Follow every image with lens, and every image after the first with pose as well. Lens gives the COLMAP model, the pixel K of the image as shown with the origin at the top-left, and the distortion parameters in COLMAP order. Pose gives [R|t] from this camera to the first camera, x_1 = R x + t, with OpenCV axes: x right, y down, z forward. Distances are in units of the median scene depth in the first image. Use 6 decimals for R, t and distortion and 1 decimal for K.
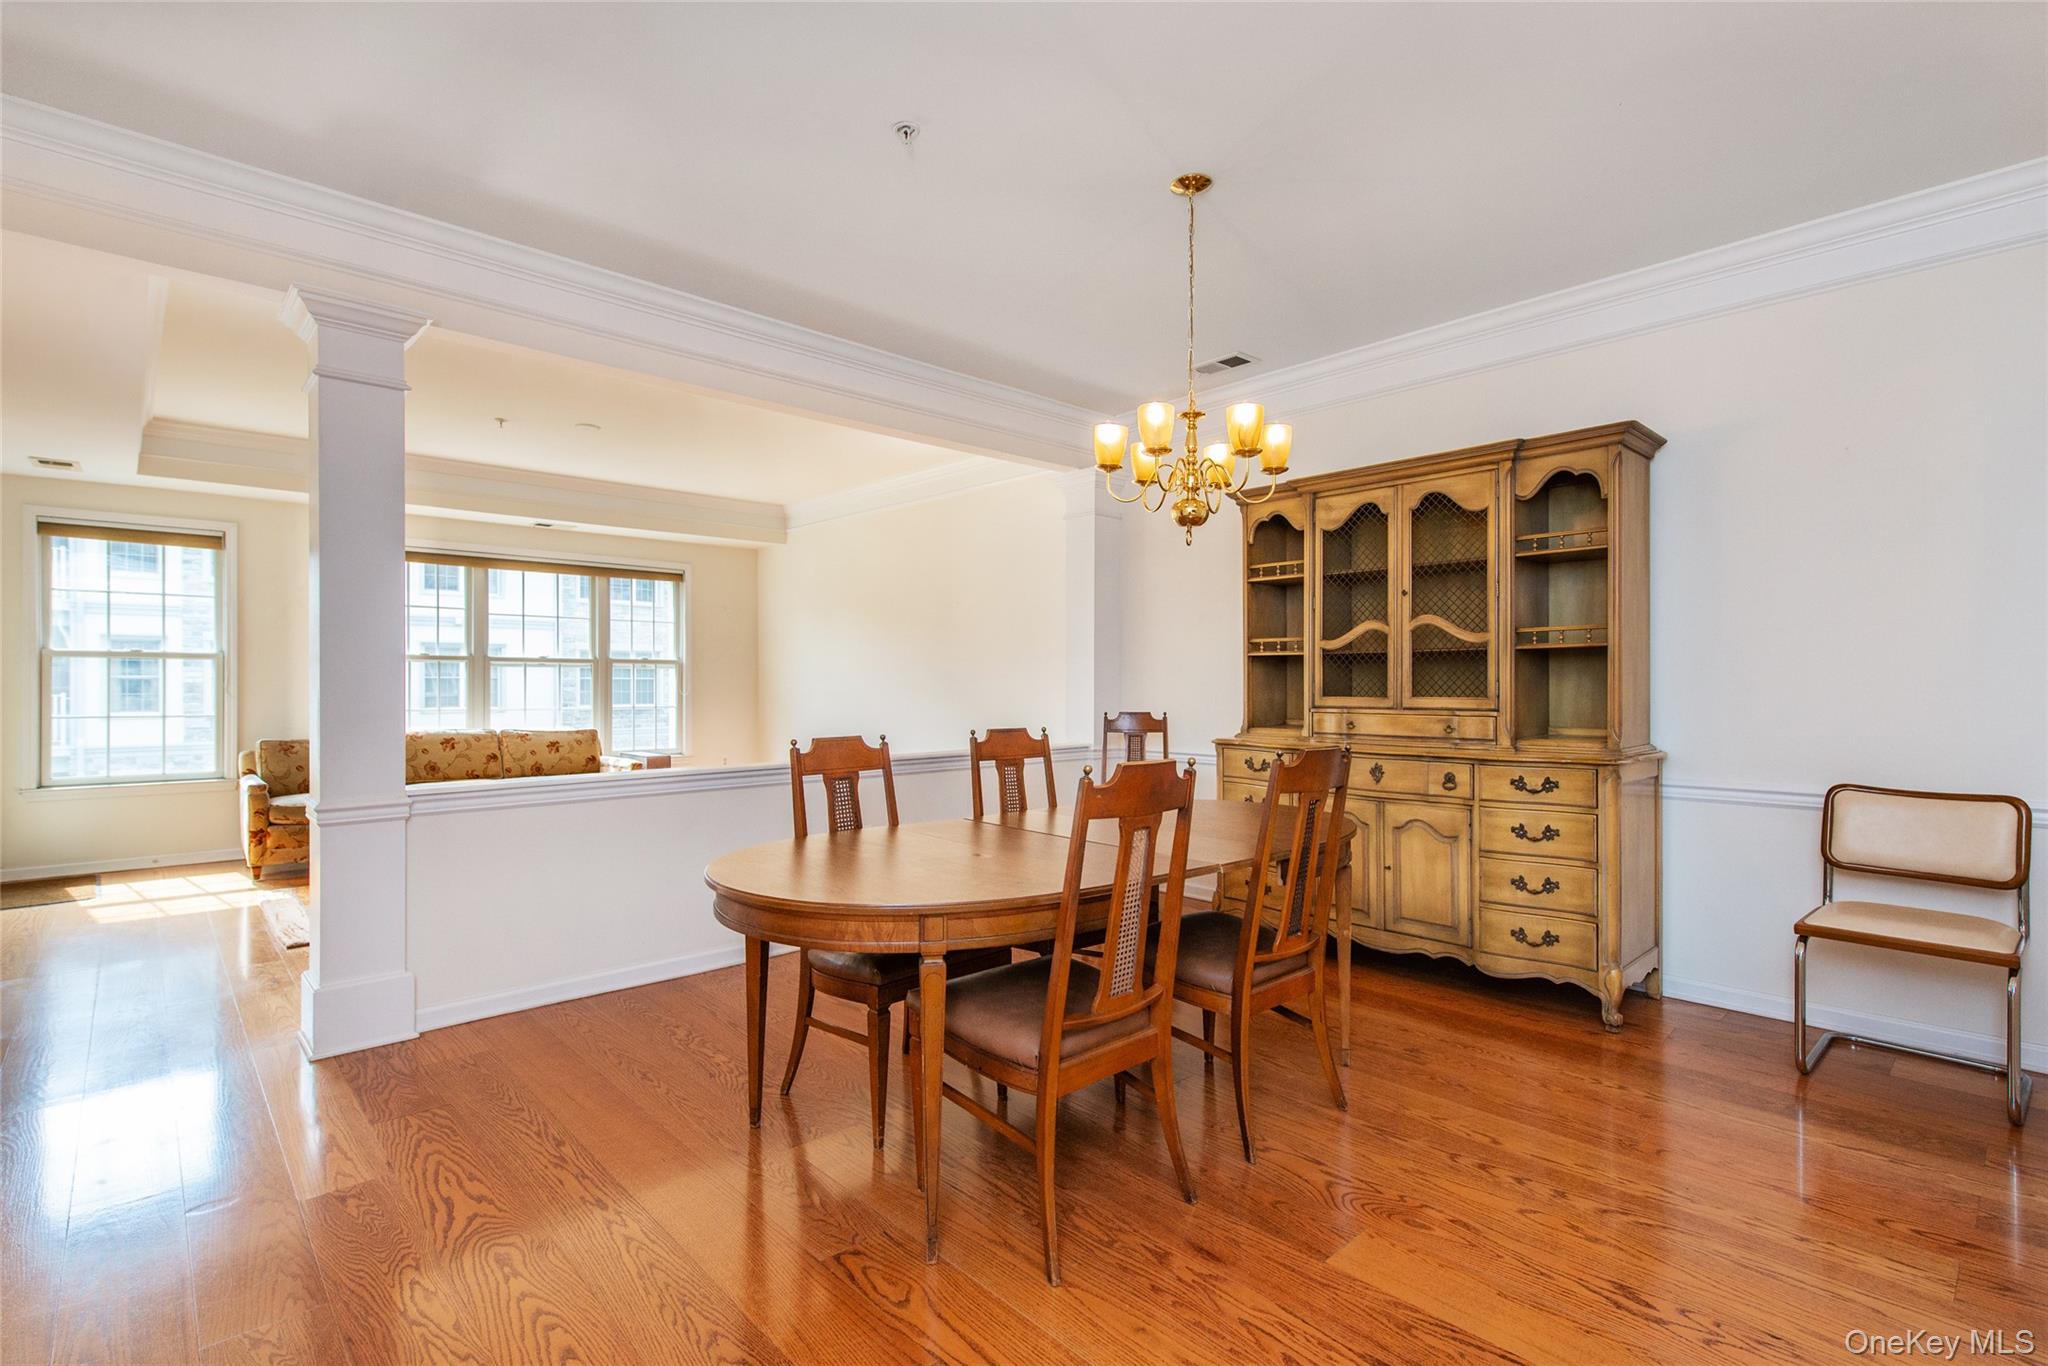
lens RADIAL K [[959.7, 0, 1009.8], [0, 959.7, 685.1], [0, 0, 1]] dist [0.016482, -0.000095]
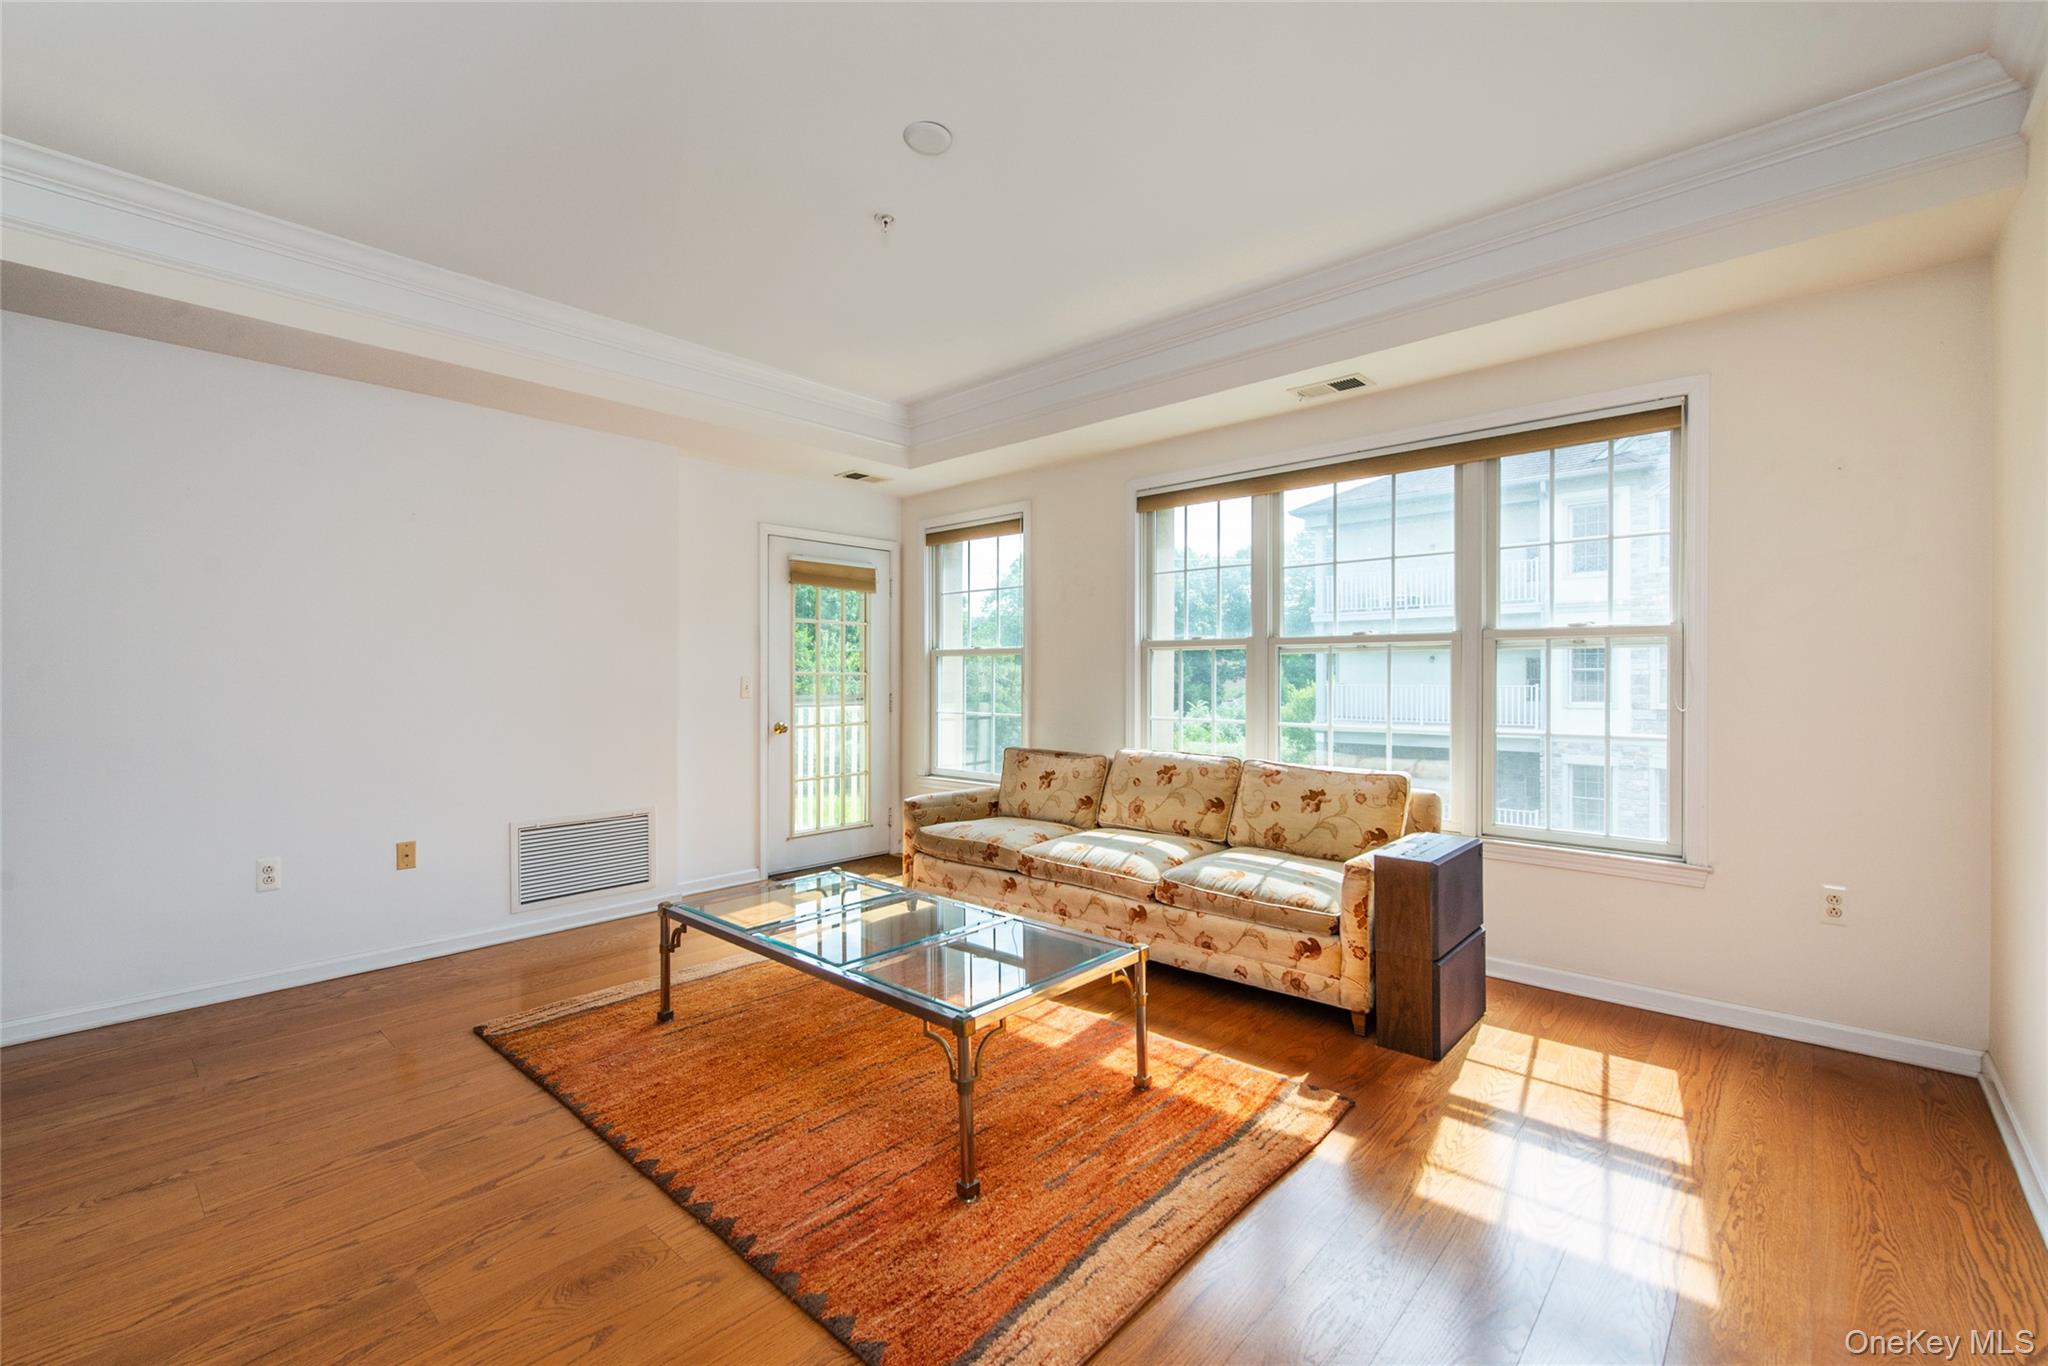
lens RADIAL K [[861.9, 0, 1024.0], [0, 861.9, 683.0], [0, 0, 1]] dist [0.027182, -0.024835]
pose [[0.091802, 0.007342, -0.995750, -0.010334], [0.001582, 0.999970, 0.007519, -0.005298], [0.995776, -0.002266, 0.091788, 0.819174]]
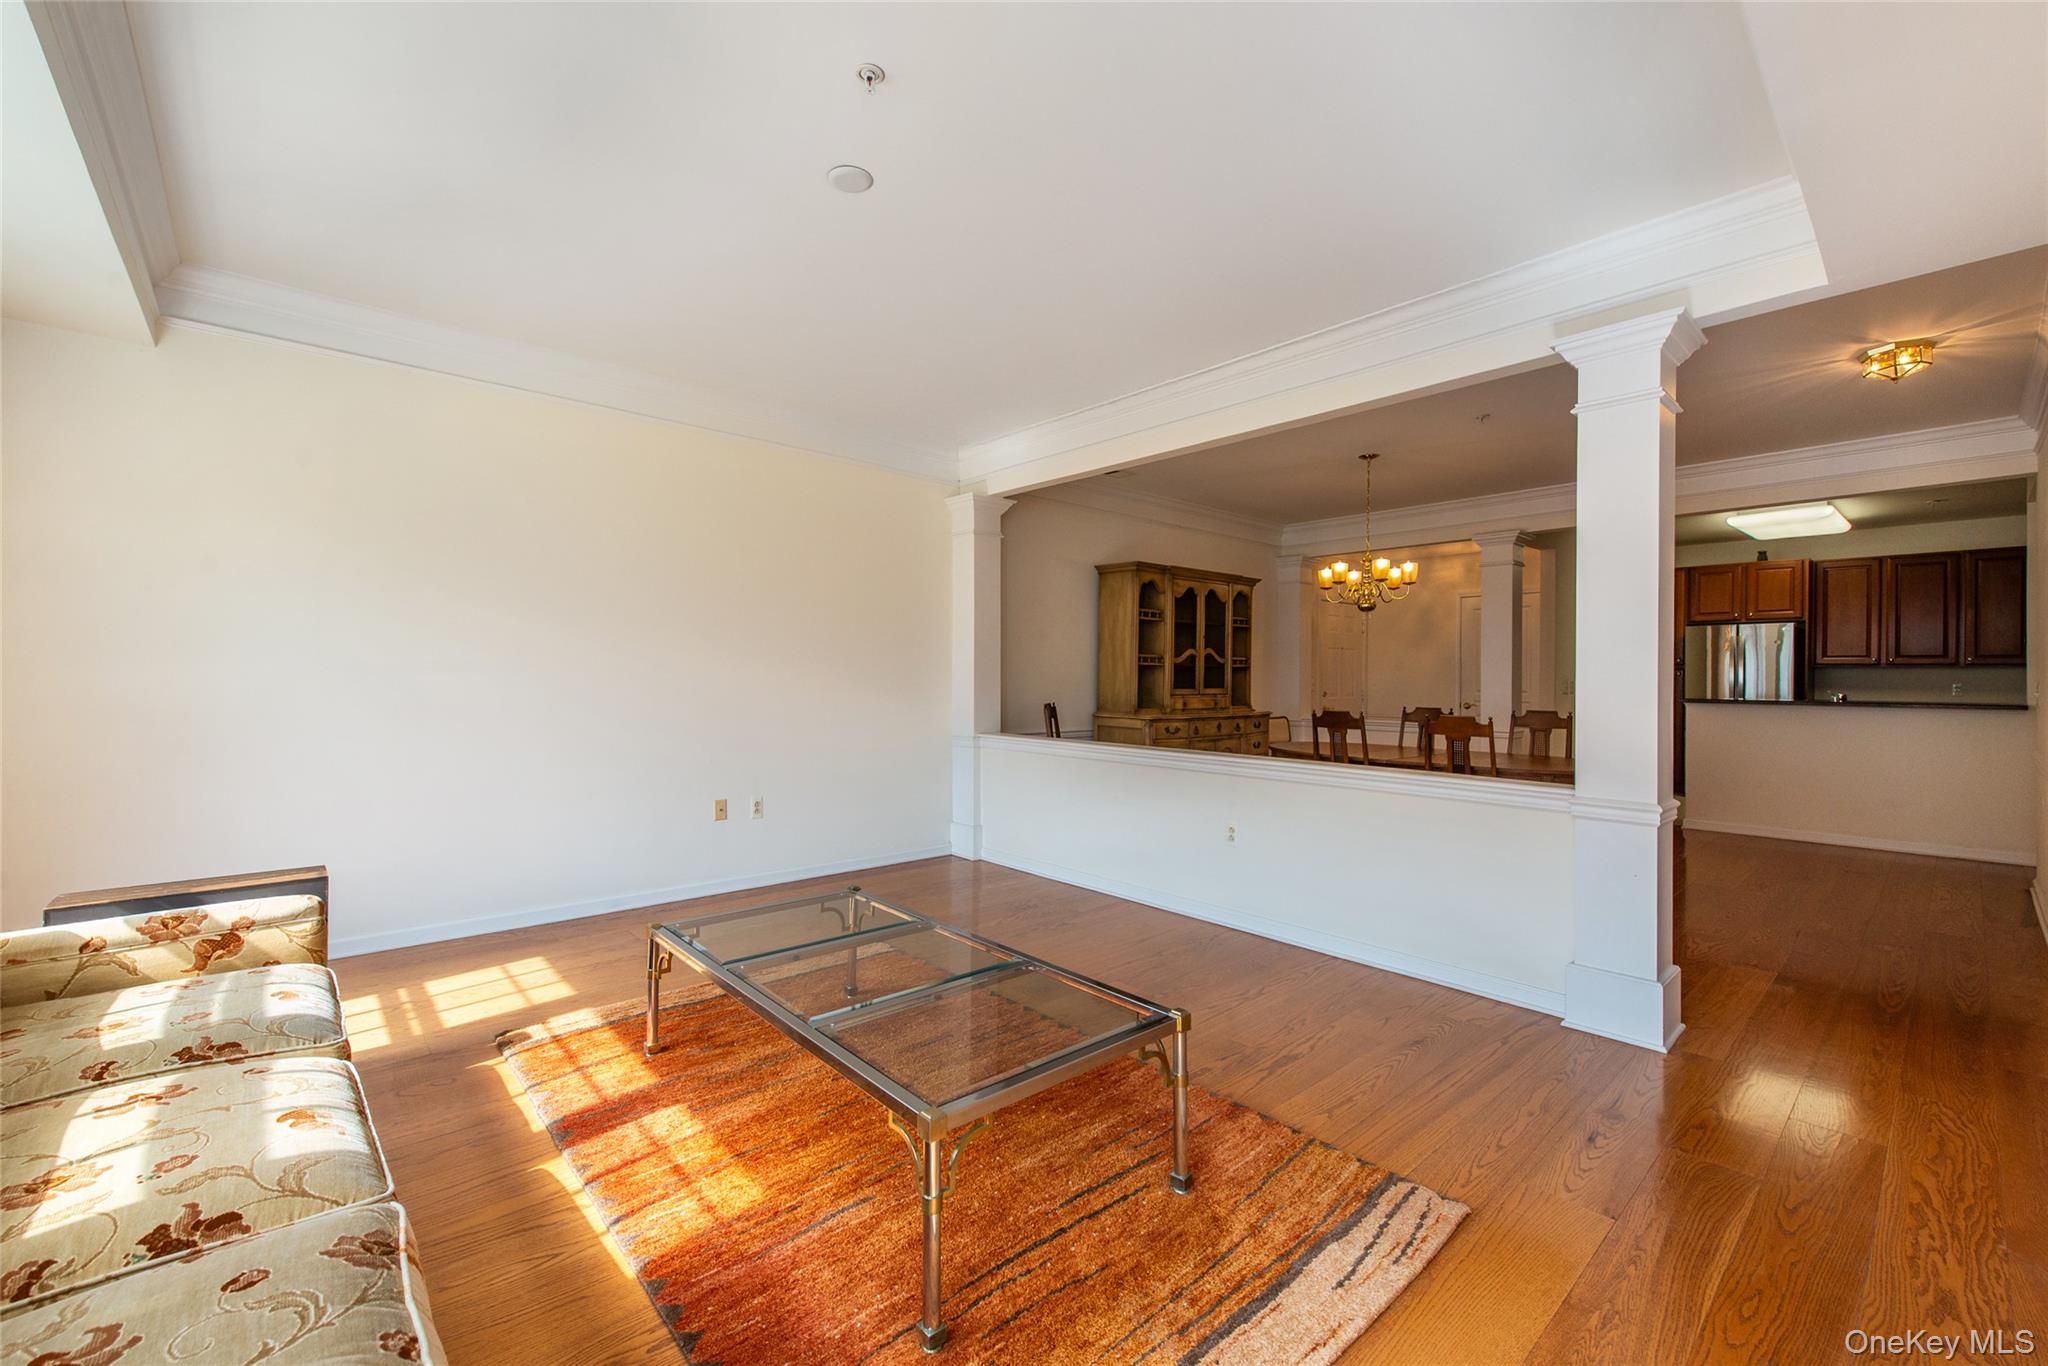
lens RADIAL K [[826.3, 0, 992.6], [0, 826.3, 672.3], [0, 0, 1]] dist [0.000428, -0.000066]
pose [[0.036593, 0.008035, 0.999298, -0.699318], [0.001489, 0.999966, -0.008094, -0.004269], [-0.999329, 0.001784, 0.036580, 0.731009]]
